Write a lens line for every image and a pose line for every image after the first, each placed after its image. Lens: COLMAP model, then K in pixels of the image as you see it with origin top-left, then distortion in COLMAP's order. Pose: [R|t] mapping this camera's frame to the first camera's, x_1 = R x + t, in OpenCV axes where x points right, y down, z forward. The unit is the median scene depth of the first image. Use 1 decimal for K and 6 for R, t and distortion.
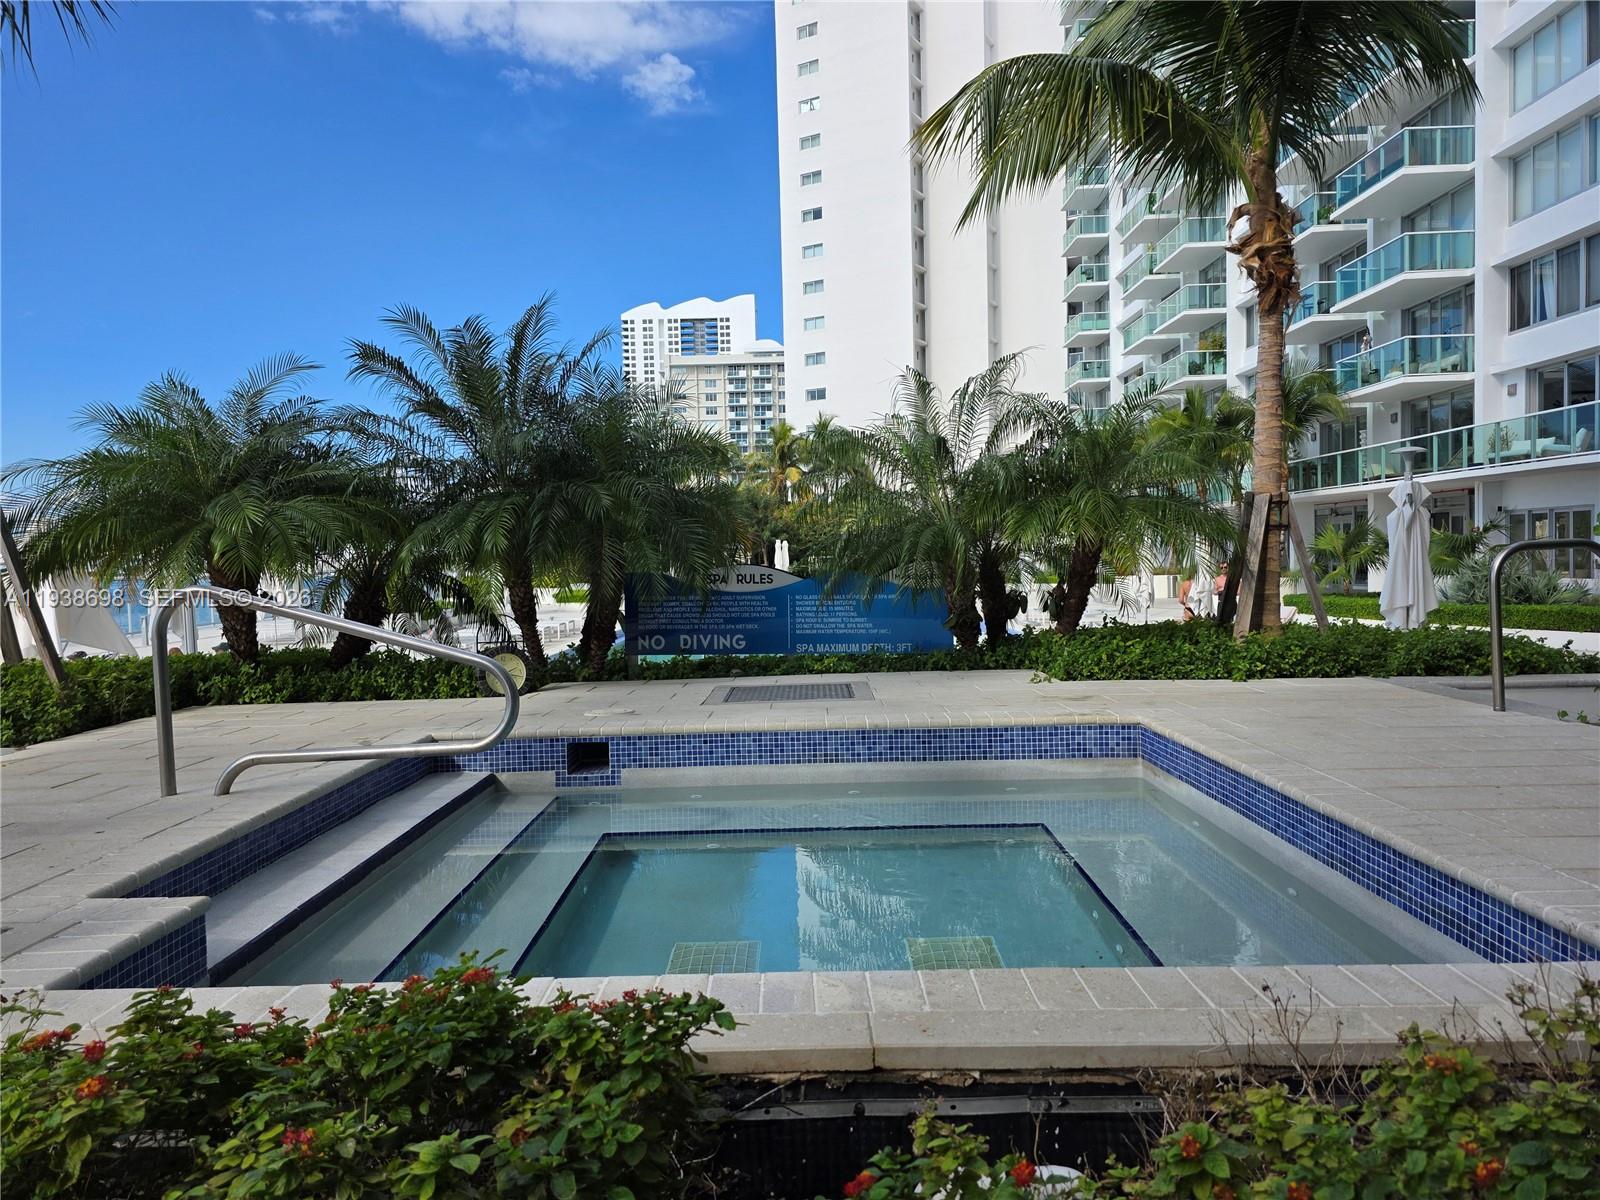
lens RADIAL K [[1065.5, 0, 800.0], [0, 1065.5, 600.0], [0, 0, 1]] dist [0.033339, -0.031821]
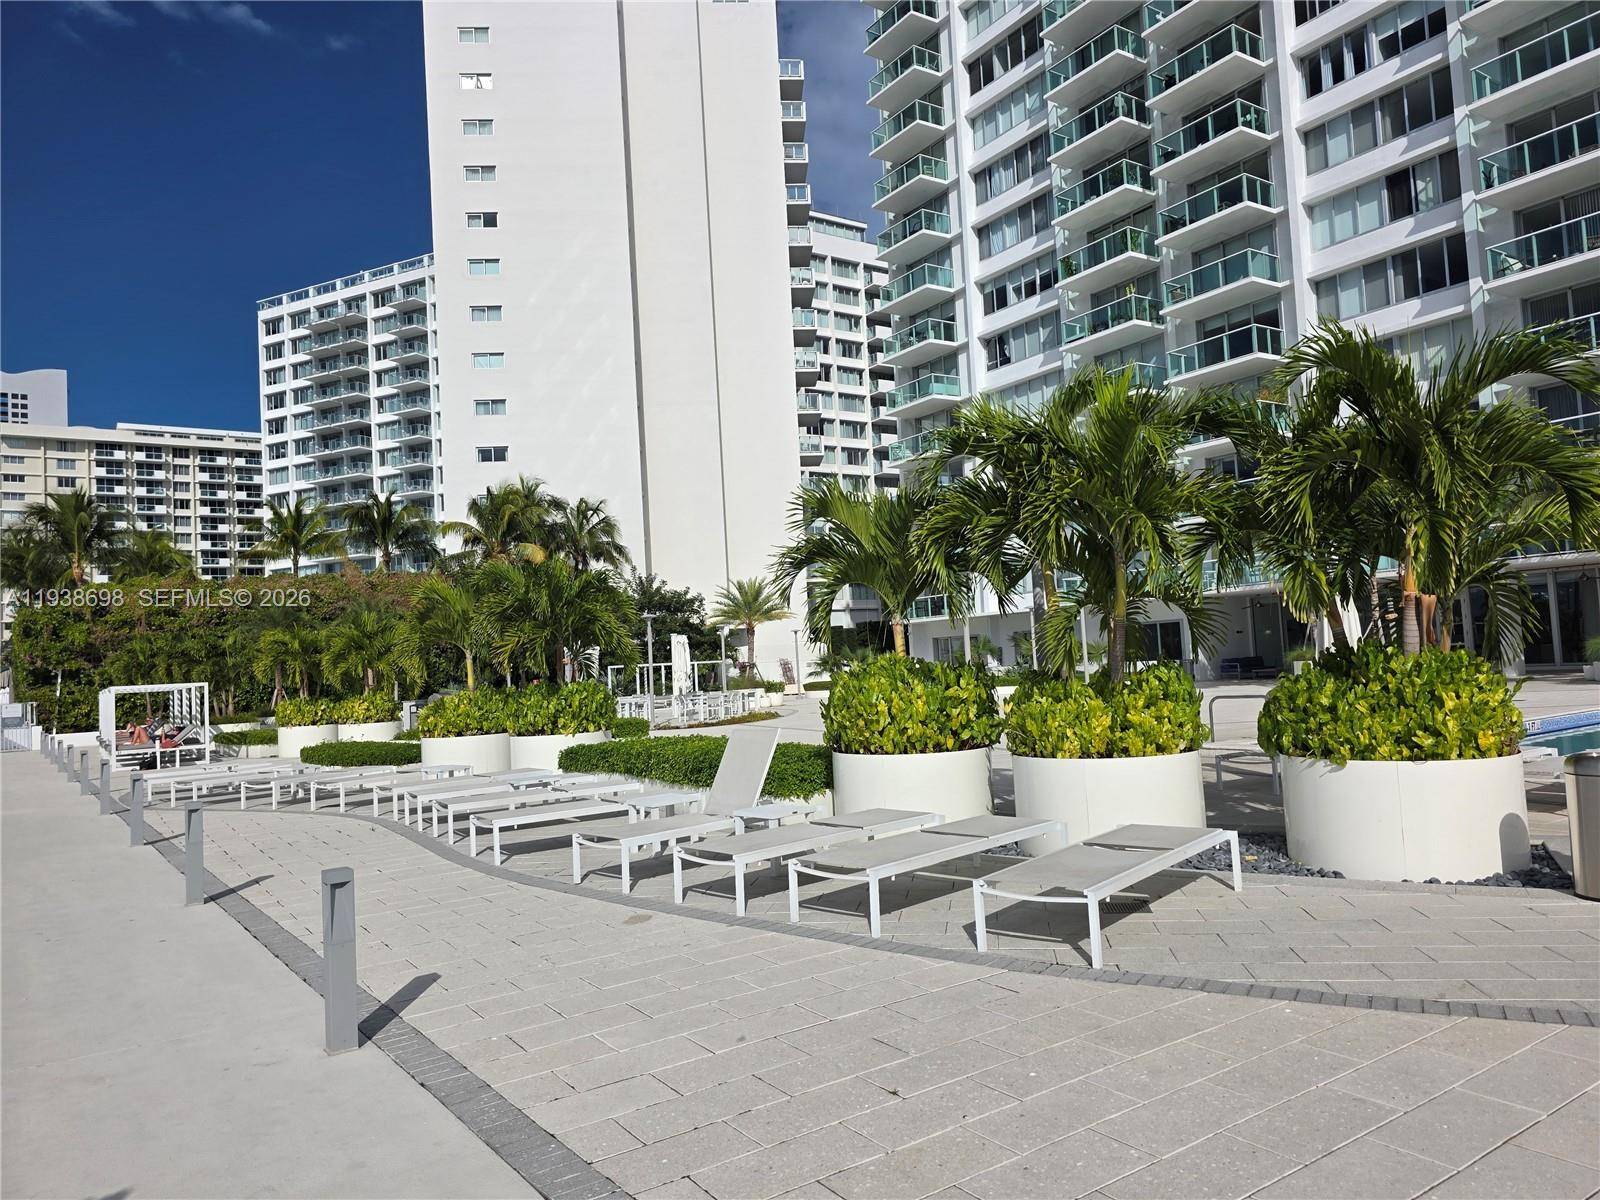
lens RADIAL K [[1065.5, 0, 800.0], [0, 1065.5, 600.0], [0, 0, 1]] dist [0.033339, -0.031821]
pose [[0.822253, 0.015221, 0.568919, -0.089095], [0.055615, 0.992709, -0.106939, -0.001040], [-0.566399, 0.119571, 0.815411, 0.114416]]
